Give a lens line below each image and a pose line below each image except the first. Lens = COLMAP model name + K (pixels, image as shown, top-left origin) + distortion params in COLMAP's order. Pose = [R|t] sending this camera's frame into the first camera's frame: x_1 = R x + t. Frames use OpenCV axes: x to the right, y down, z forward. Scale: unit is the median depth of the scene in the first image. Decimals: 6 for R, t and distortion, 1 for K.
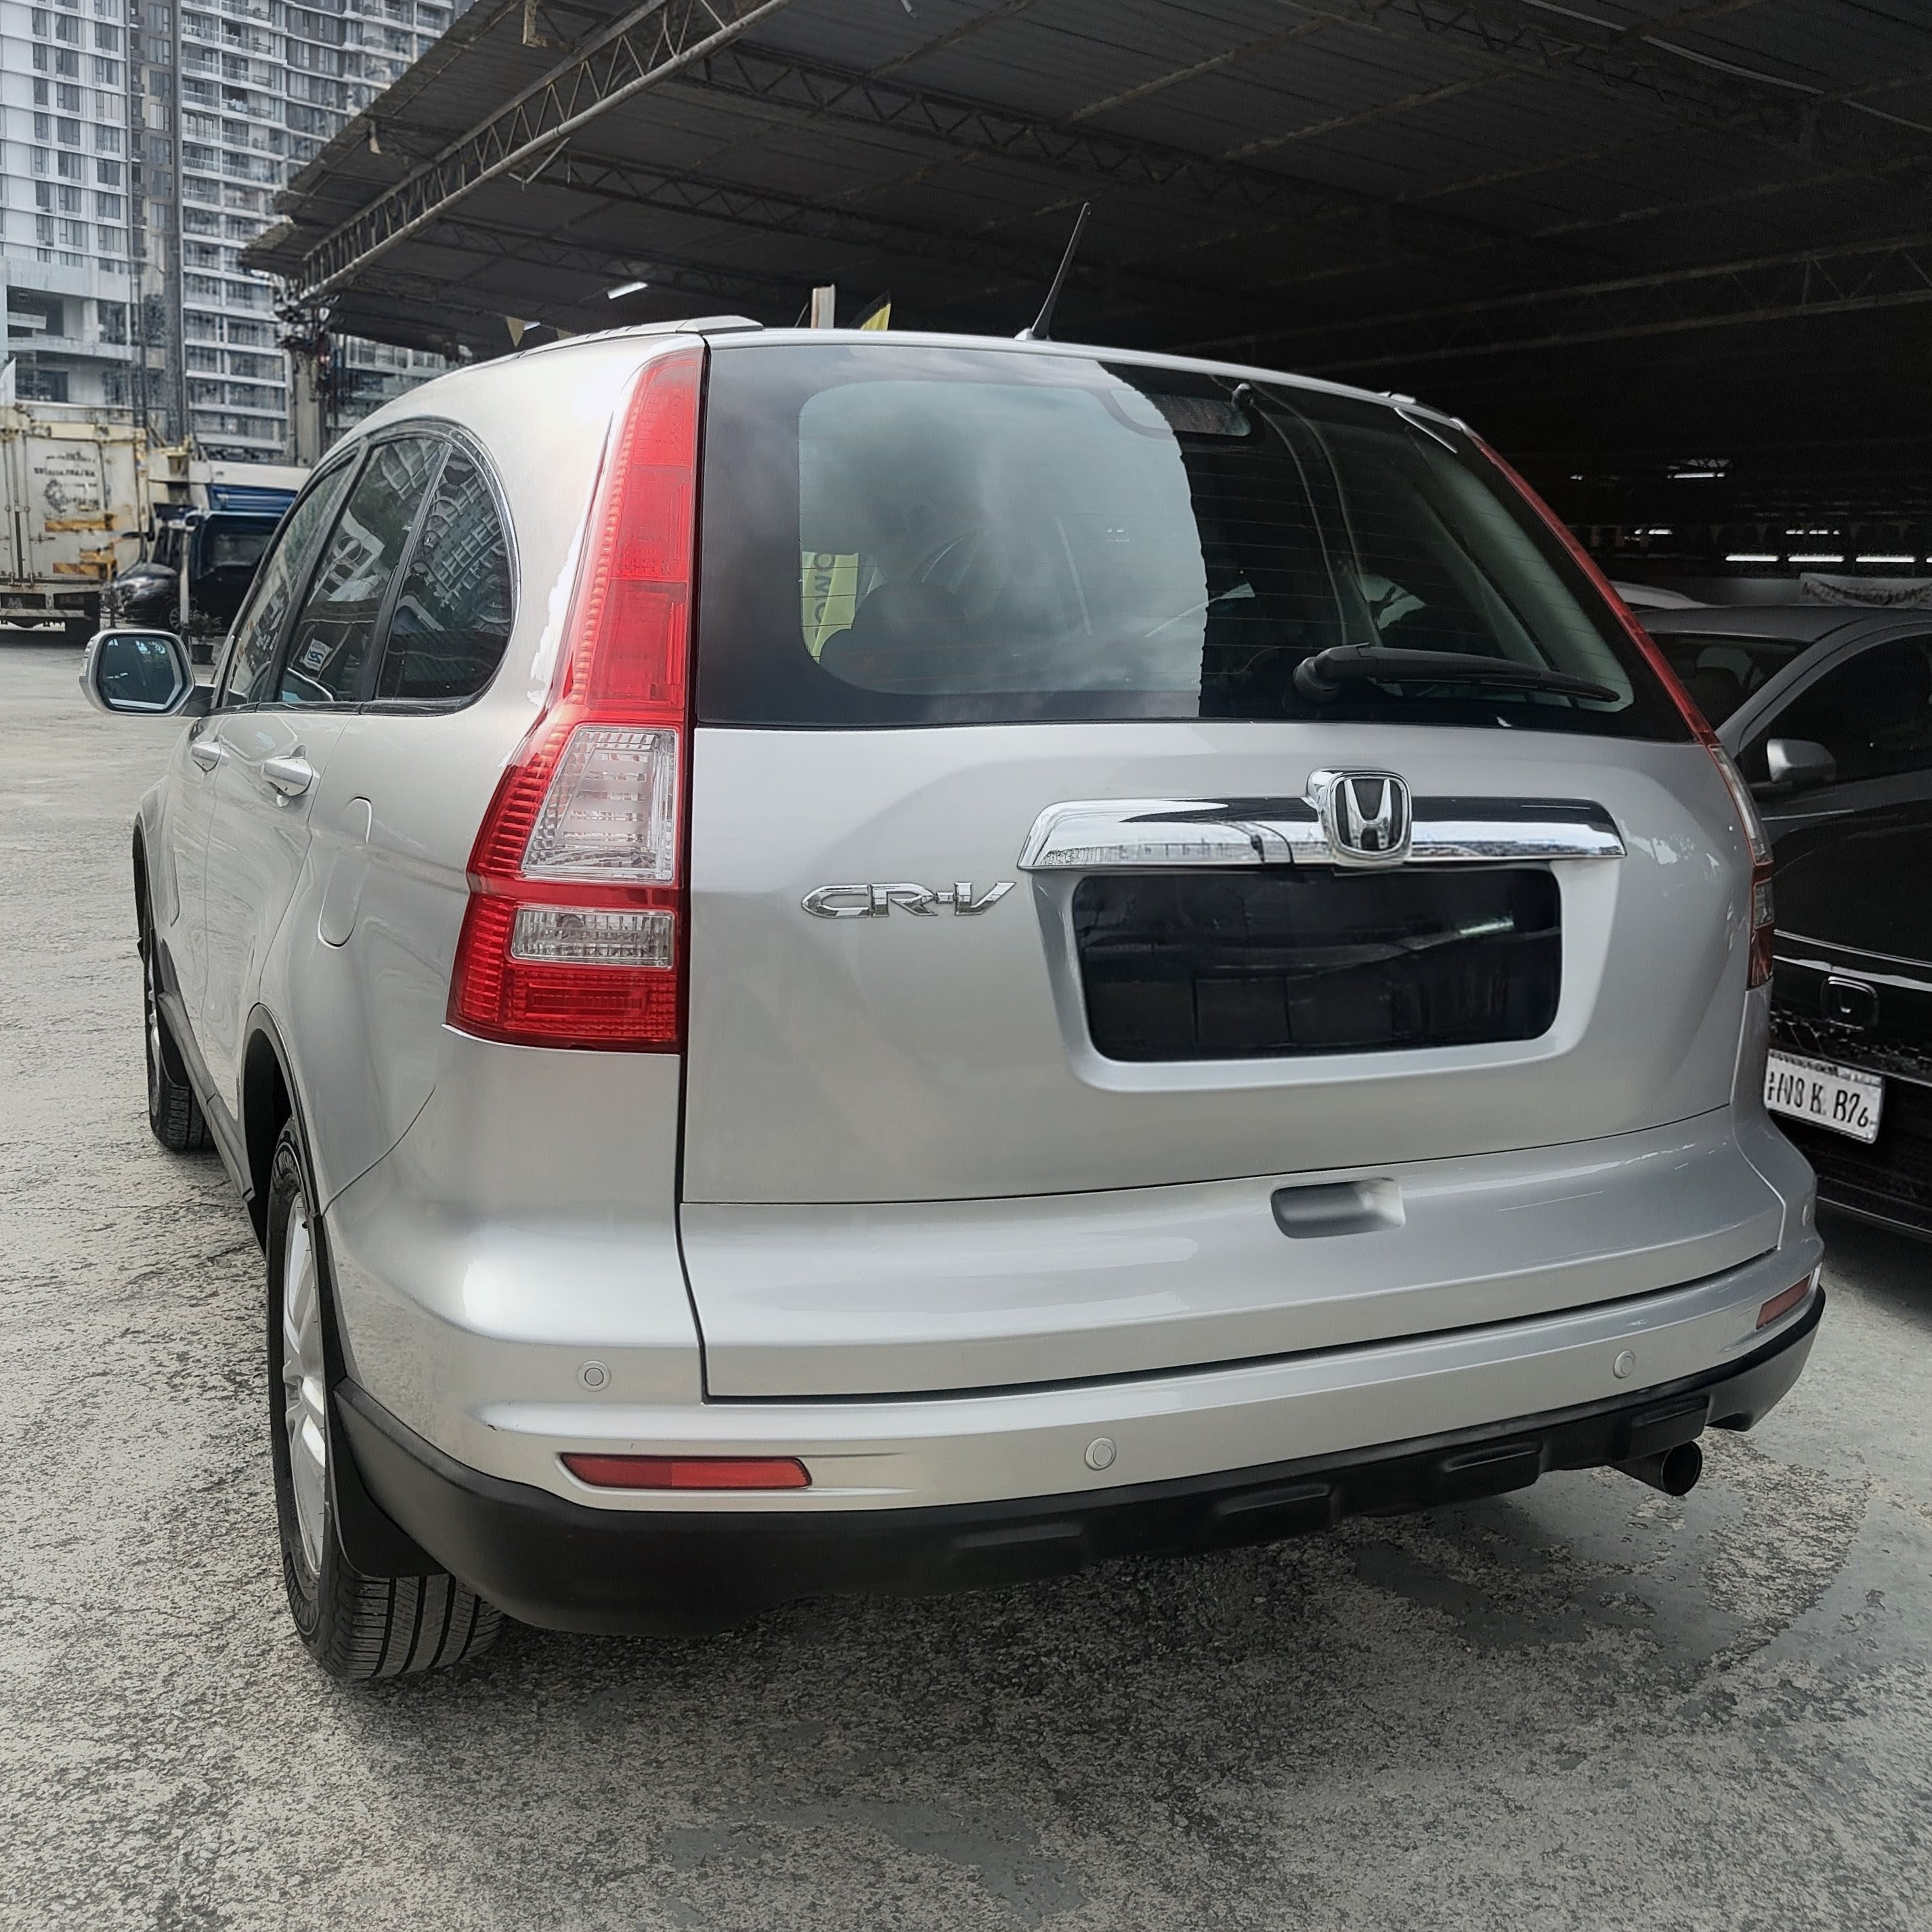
lens RADIAL K [[1949.4, 0, 972.2], [0, 1949.4, 956.8], [0, 0, 1]] dist [0.019591, 0.000000]
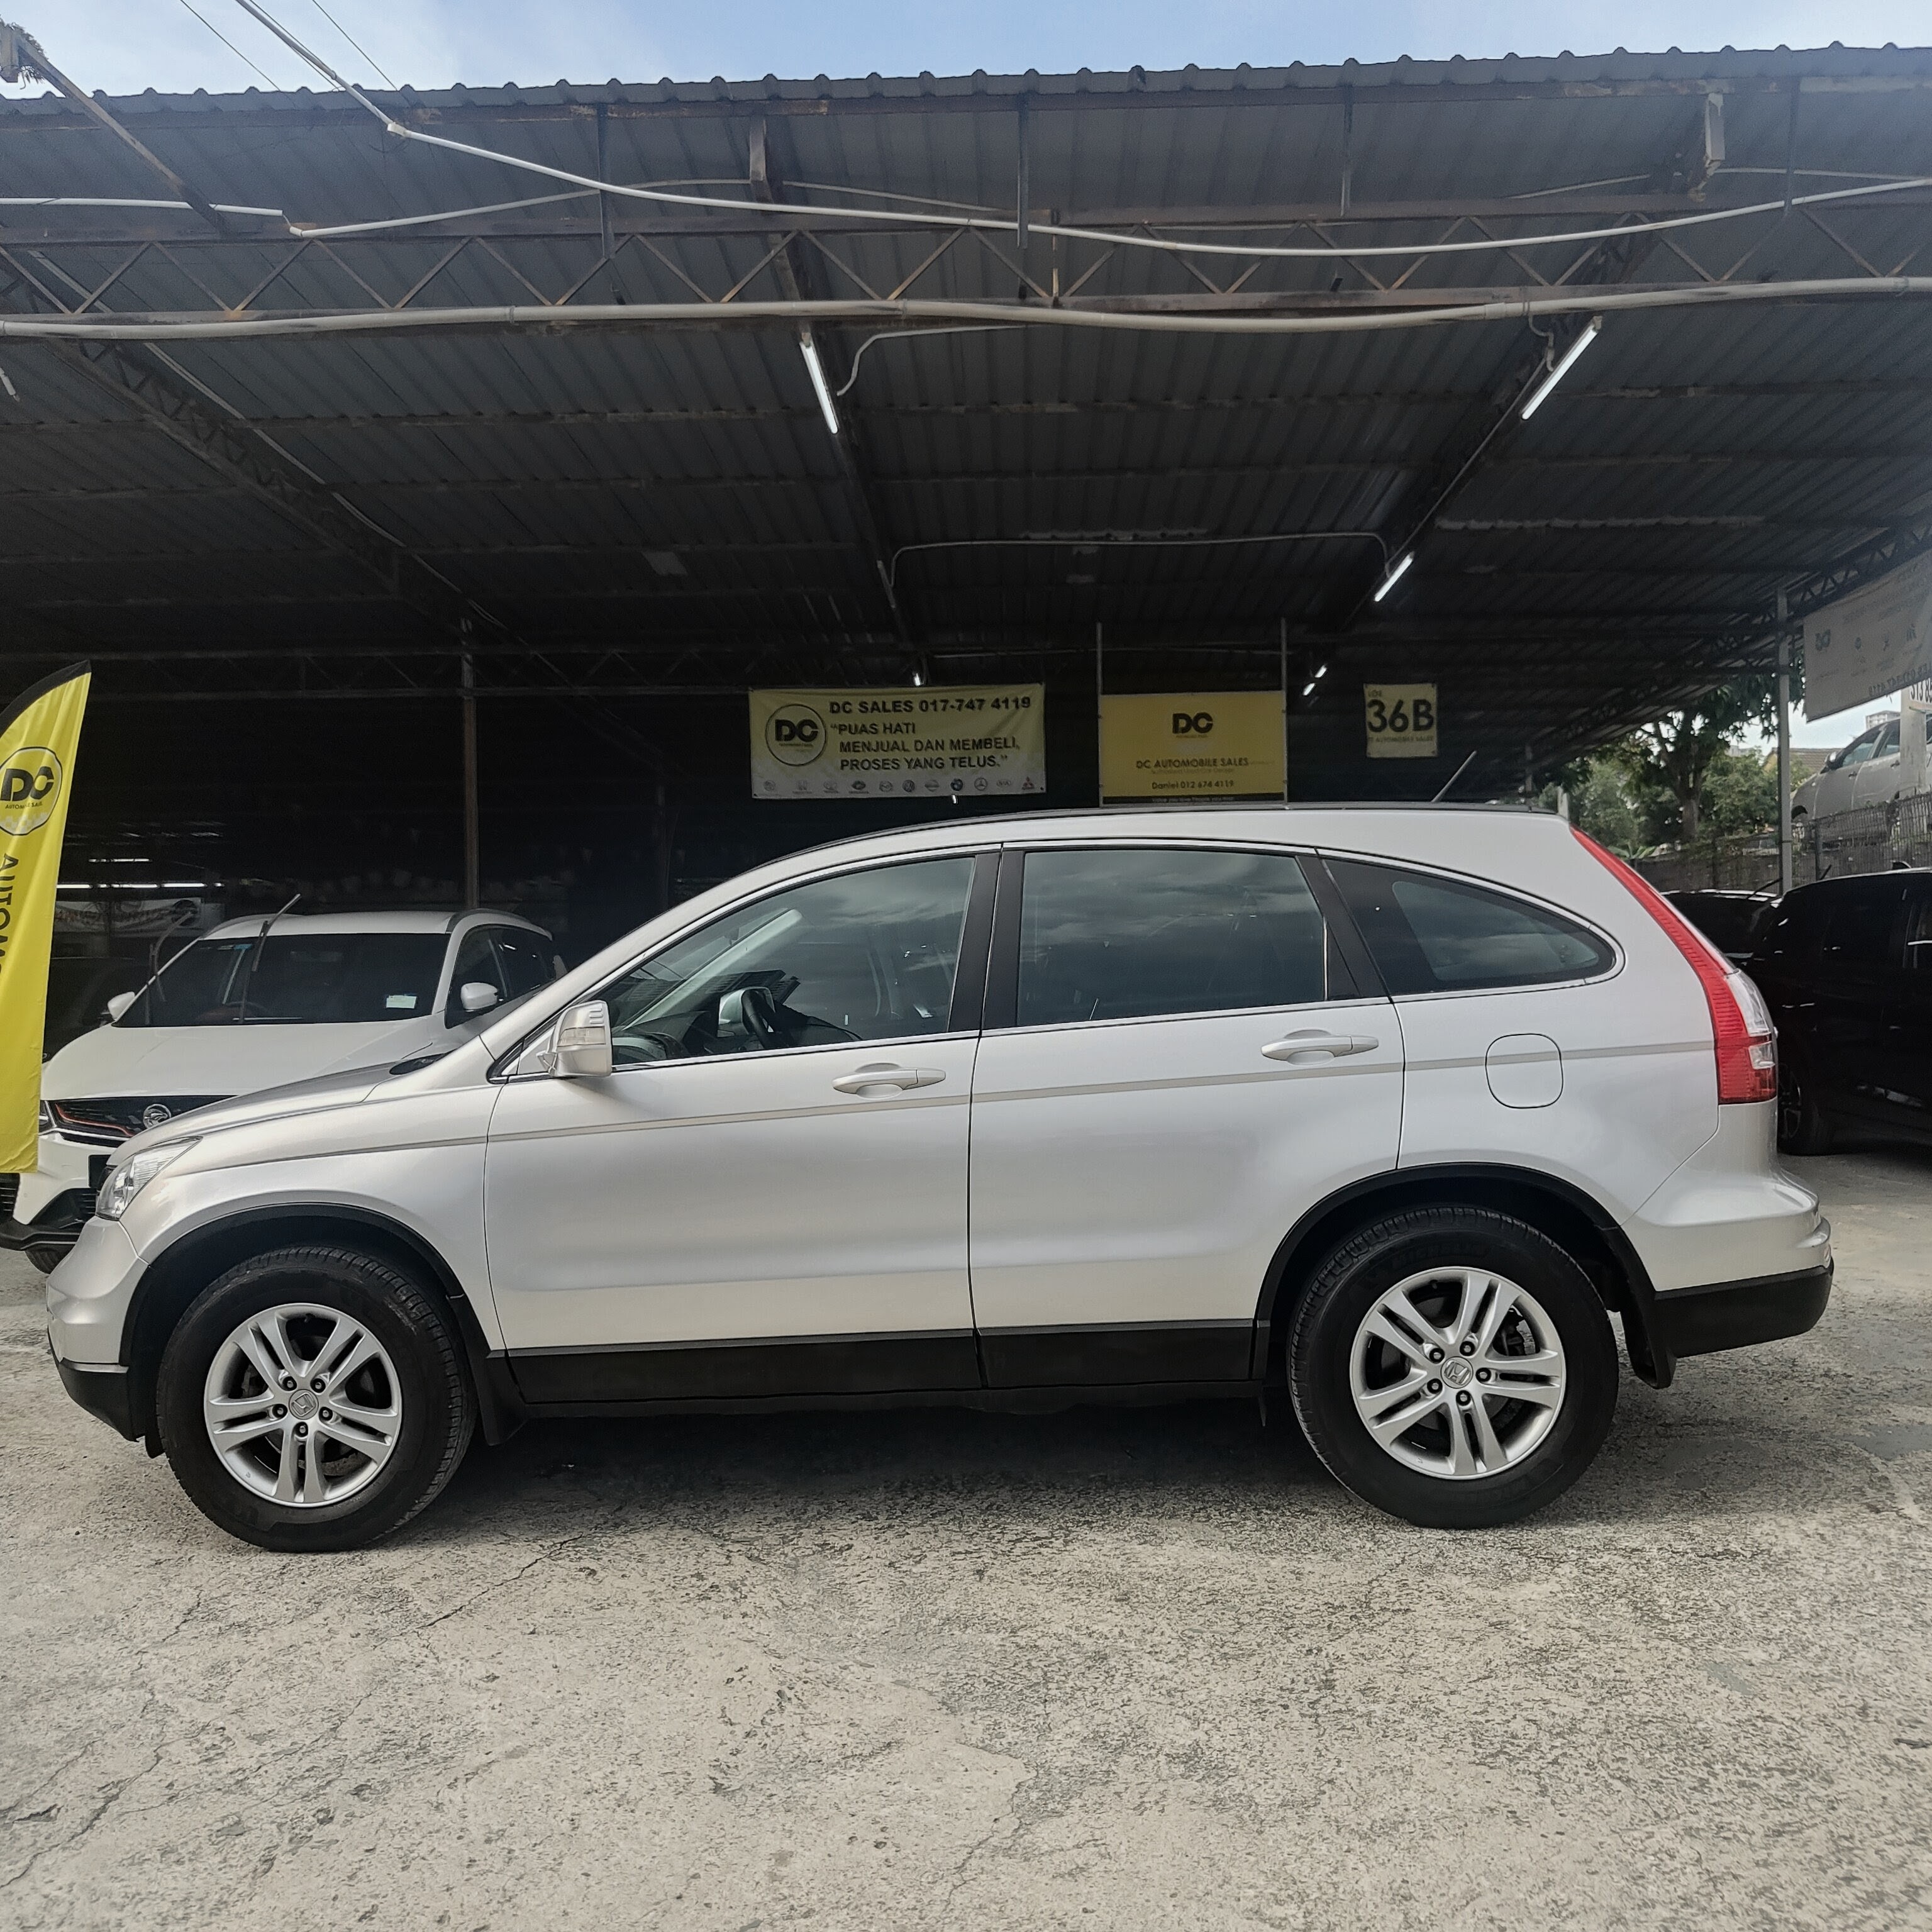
lens RADIAL K [[1820.0, 0, 974.8], [0, 1820.0, 971.2], [0, 0, 1]] dist [0.008297, 0.000000]
pose [[0.490028, -0.067031, 0.869126, -2.077250], [0.193954, 0.980430, -0.033739, -0.183622], [-0.849856, 0.185103, 0.493439, 0.506895]]
